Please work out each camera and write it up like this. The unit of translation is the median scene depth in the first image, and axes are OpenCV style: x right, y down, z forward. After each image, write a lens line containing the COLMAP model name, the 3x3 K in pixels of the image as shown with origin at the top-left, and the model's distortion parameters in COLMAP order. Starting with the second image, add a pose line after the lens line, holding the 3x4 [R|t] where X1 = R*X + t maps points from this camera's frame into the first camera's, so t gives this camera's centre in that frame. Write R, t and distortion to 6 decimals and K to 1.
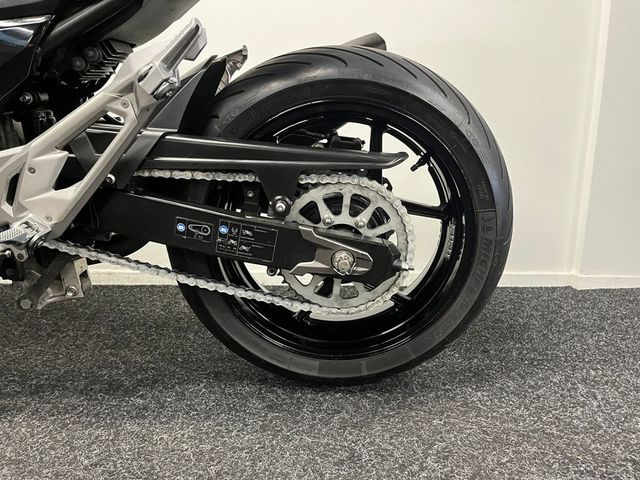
lens RADIAL K [[485.6, 0, 328.2], [0, 485.6, 236.6], [0, 0, 1]] dist [0.086219, -0.122368]
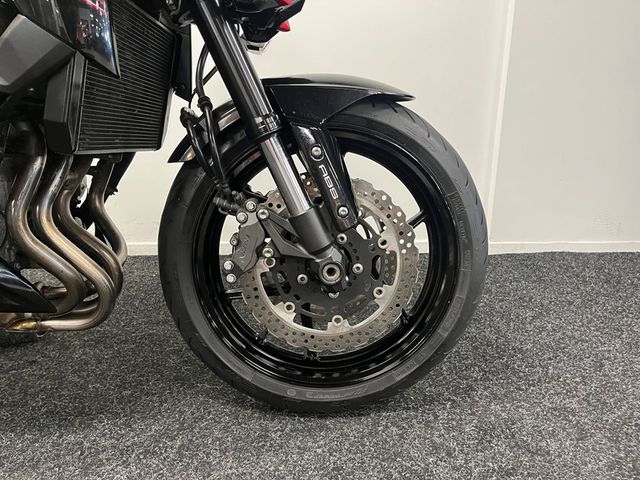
lens RADIAL K [[485.6, 0, 319.9], [0, 485.6, 242.5], [0, 0, 1]] dist [0.086219, -0.122368]
pose [[0.999774, -0.013845, -0.016127, 0.258849], [0.015556, 0.993660, 0.111346, -0.093981], [0.014483, -0.111571, 0.993651, -0.216536]]
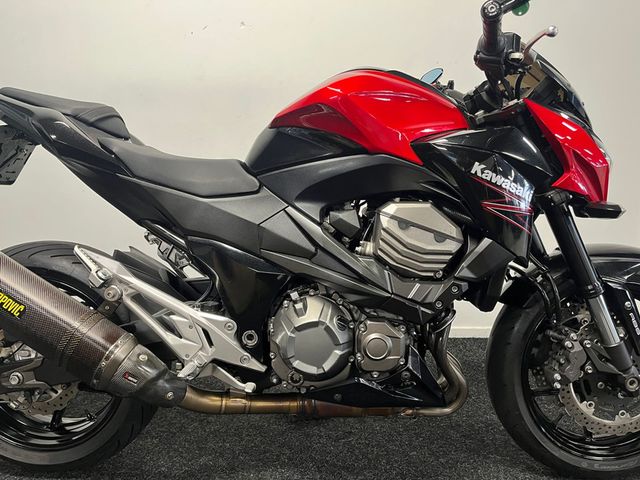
lens RADIAL K [[485.6, 0, 316.0], [0, 485.6, 235.4], [0, 0, 1]] dist [0.086219, -0.122368]
pose [[0.998119, -0.011778, -0.060162, -0.530988], [0.012205, 0.999903, 0.006730, -0.368880], [0.060077, -0.007451, 0.998166, -0.732687]]
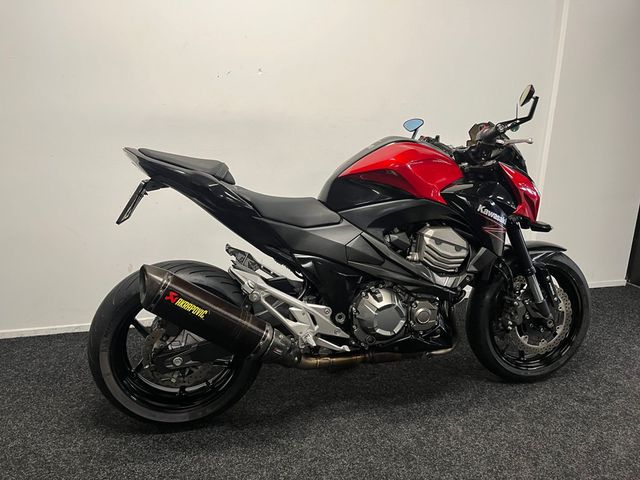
lens RADIAL K [[485.6, 0, 318.1], [0, 485.6, 240.8], [0, 0, 1]] dist [0.086219, -0.122368]
pose [[0.979573, -0.063453, 0.190814, -1.264104], [0.046637, 0.994725, 0.091368, -0.599913], [-0.195605, -0.080603, 0.977365, -1.387010]]
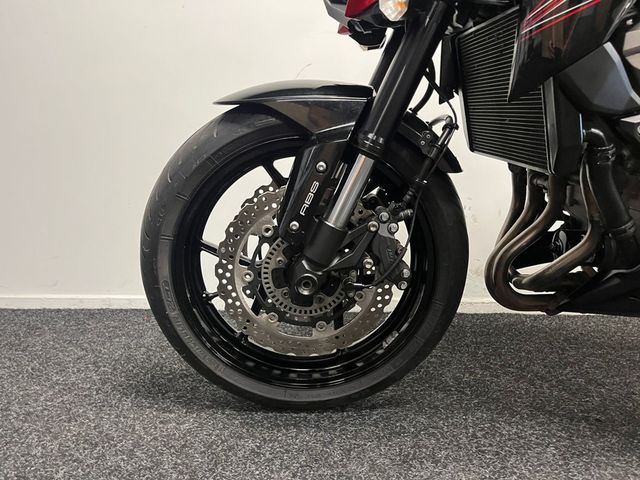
lens RADIAL K [[485.6, 0, 322.5], [0, 485.6, 237.3], [0, 0, 1]] dist [0.086219, -0.122368]
pose [[0.999890, 0.001174, -0.014767, -1.649533], [-0.001978, 0.998510, -0.054531, -0.007430], [0.014681, 0.054554, 0.998403, -0.038521]]
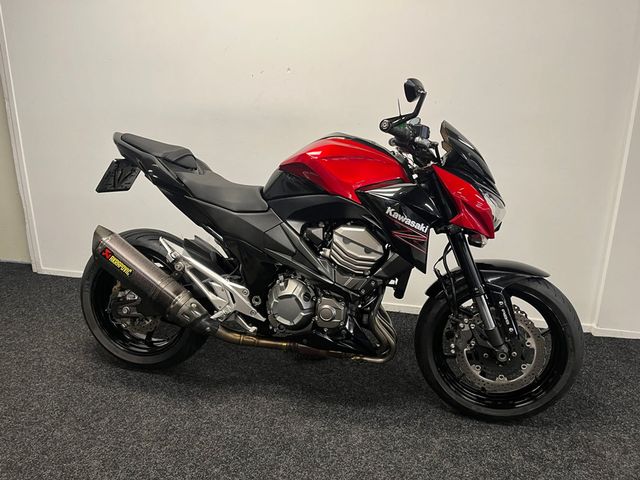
lens RADIAL K [[485.6, 0, 316.6], [0, 485.6, 239.7], [0, 0, 1]] dist [0.086219, -0.122368]
pose [[0.967714, 0.068591, -0.242540, -0.021011], [-0.049488, 0.995236, 0.084003, -0.550295], [0.247147, -0.069288, 0.966498, -1.441197]]
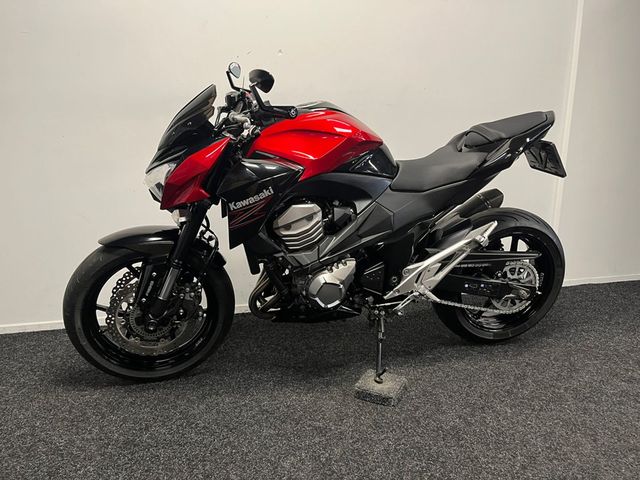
lens RADIAL K [[485.6, 0, 321.8], [0, 485.6, 239.6], [0, 0, 1]] dist [0.086219, -0.122368]
pose [[0.973670, -0.060018, 0.219918, -1.433935], [0.055647, 0.998111, 0.026020, -0.334873], [-0.221064, -0.013097, 0.975171, -1.244619]]
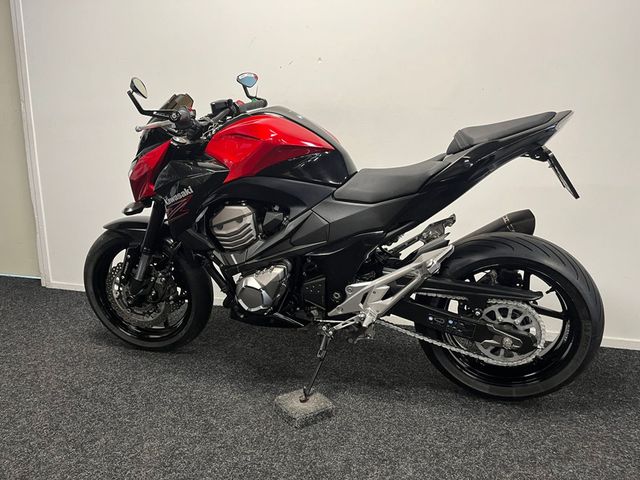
lens RADIAL K [[485.6, 0, 320.7], [0, 485.6, 238.0], [0, 0, 1]] dist [0.086219, -0.122368]
pose [[0.957723, 0.050206, -0.283278, -0.145752], [-0.052614, 0.998615, -0.000896, -0.315020], [0.282840, 0.015762, 0.959037, -1.144433]]
